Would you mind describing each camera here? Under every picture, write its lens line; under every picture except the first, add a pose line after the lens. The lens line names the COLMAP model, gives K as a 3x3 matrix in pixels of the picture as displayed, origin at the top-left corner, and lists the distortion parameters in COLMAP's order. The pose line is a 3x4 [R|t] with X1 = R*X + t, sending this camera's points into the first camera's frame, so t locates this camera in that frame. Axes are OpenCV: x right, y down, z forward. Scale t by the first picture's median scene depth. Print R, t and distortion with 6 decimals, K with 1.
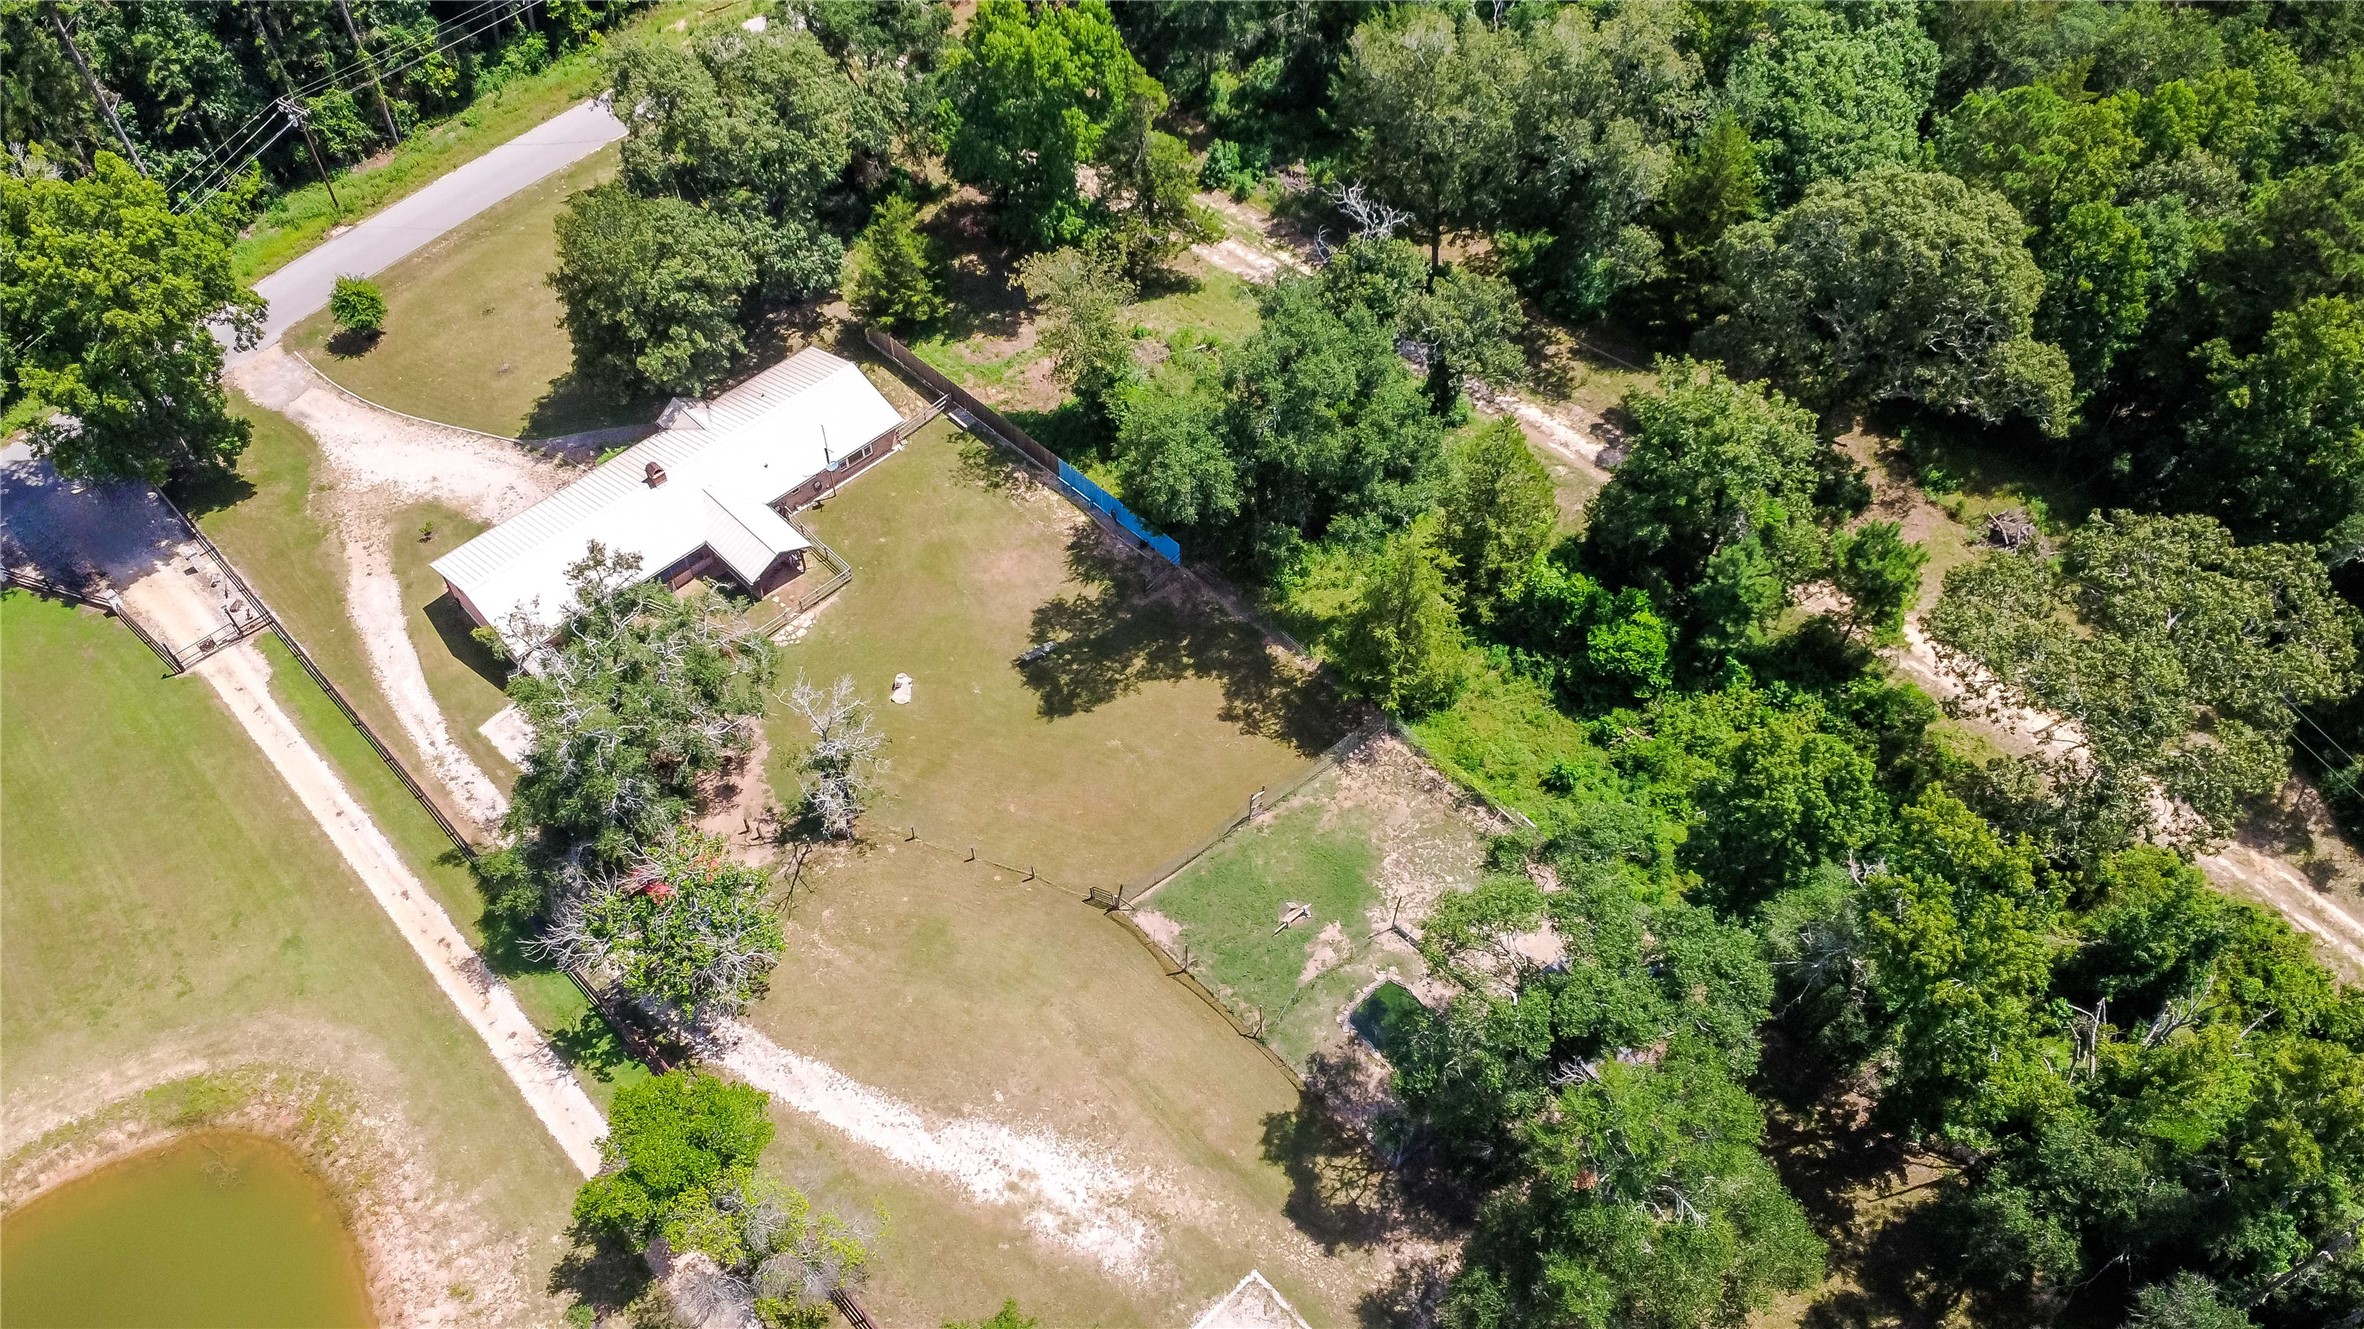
lens RADIAL K [[1783.4, 0, 1182.0], [0, 1783.4, 664.5], [0, 0, 1]] dist [-0.001861, 0.001825]
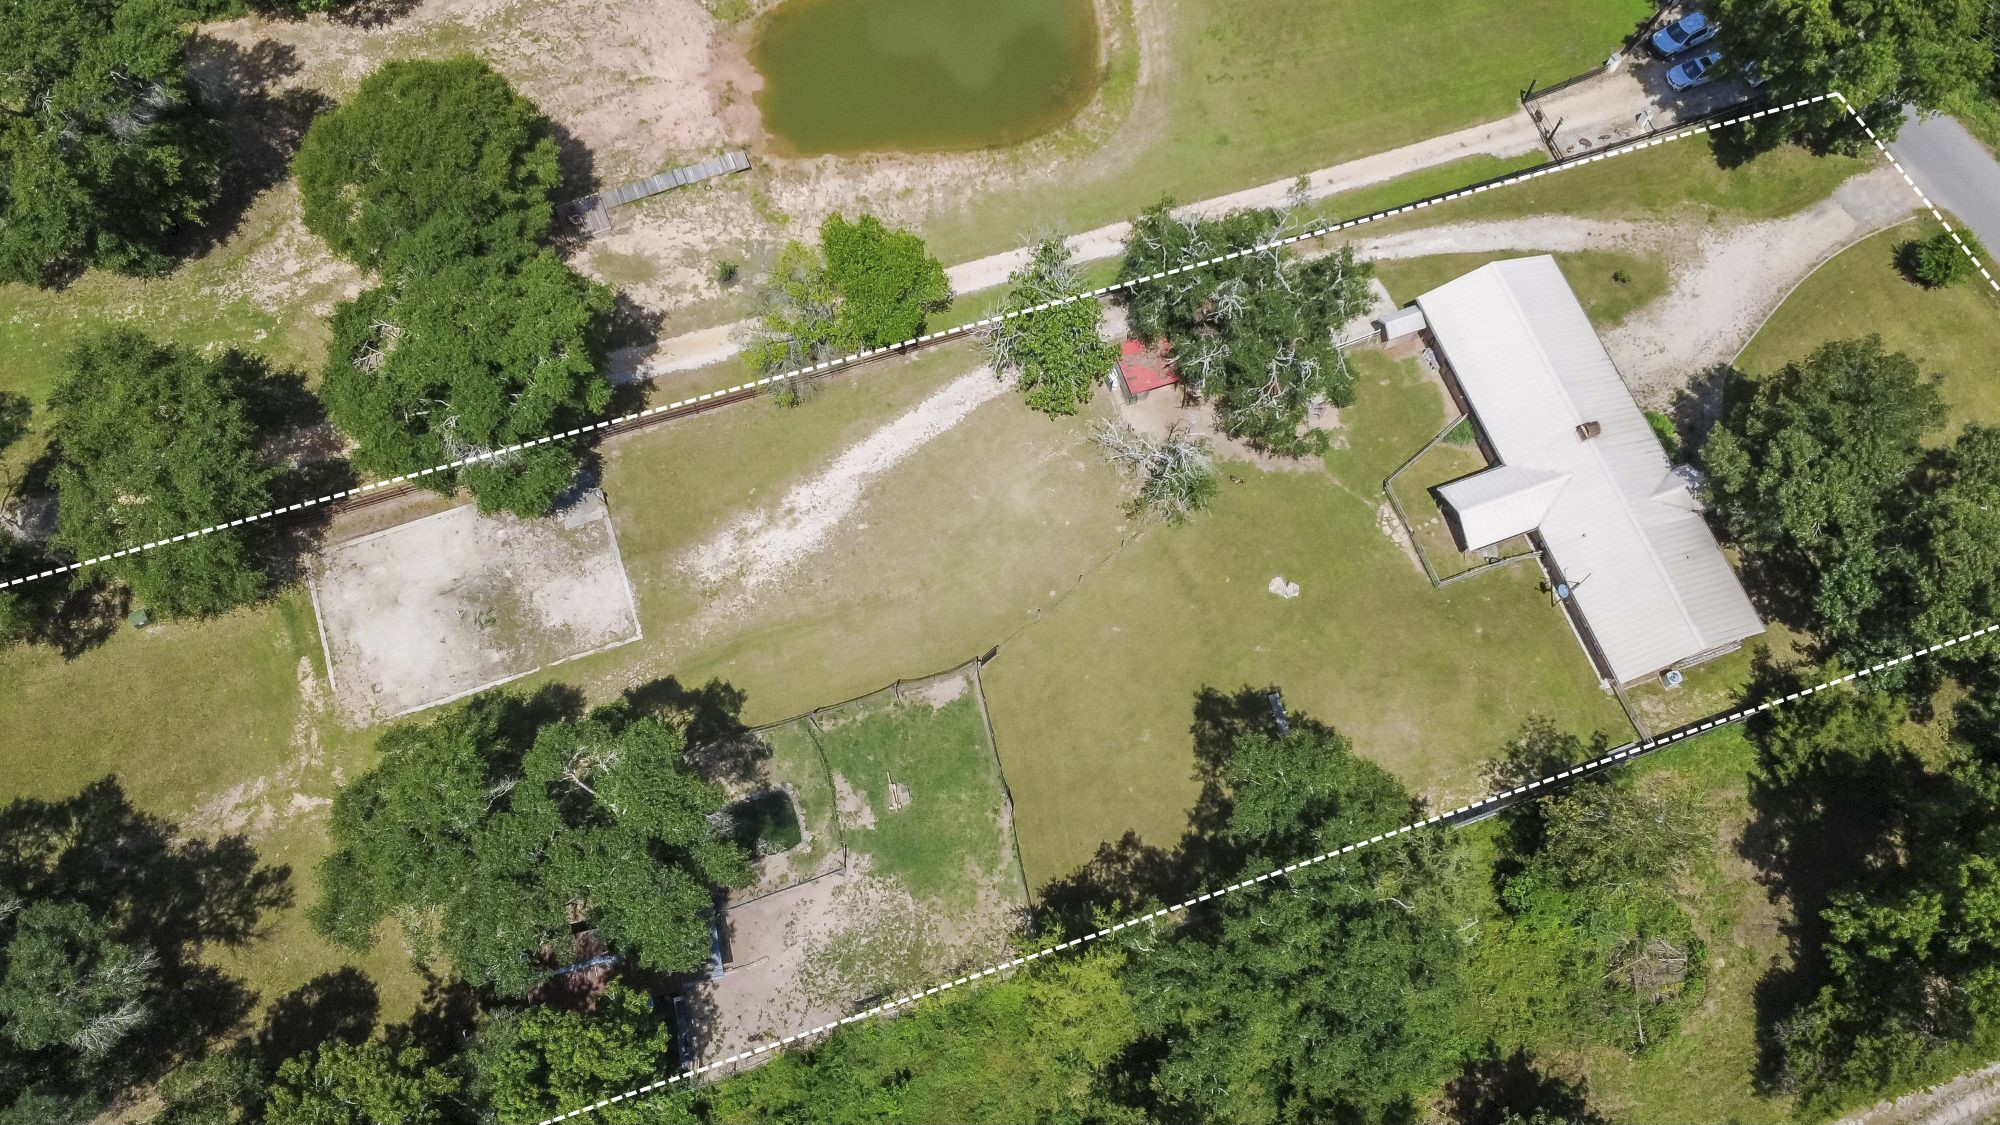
lens RADIAL K [[1508.8, 0, 1000.0], [0, 1508.8, 562.5], [0, 0, 1]] dist [-0.001861, 0.001825]
pose [[-0.411420, 0.845910, -0.339368, 0.235859], [-0.717128, -0.070620, 0.693355, -0.556841], [0.562549, 0.528630, 0.635680, 0.362299]]
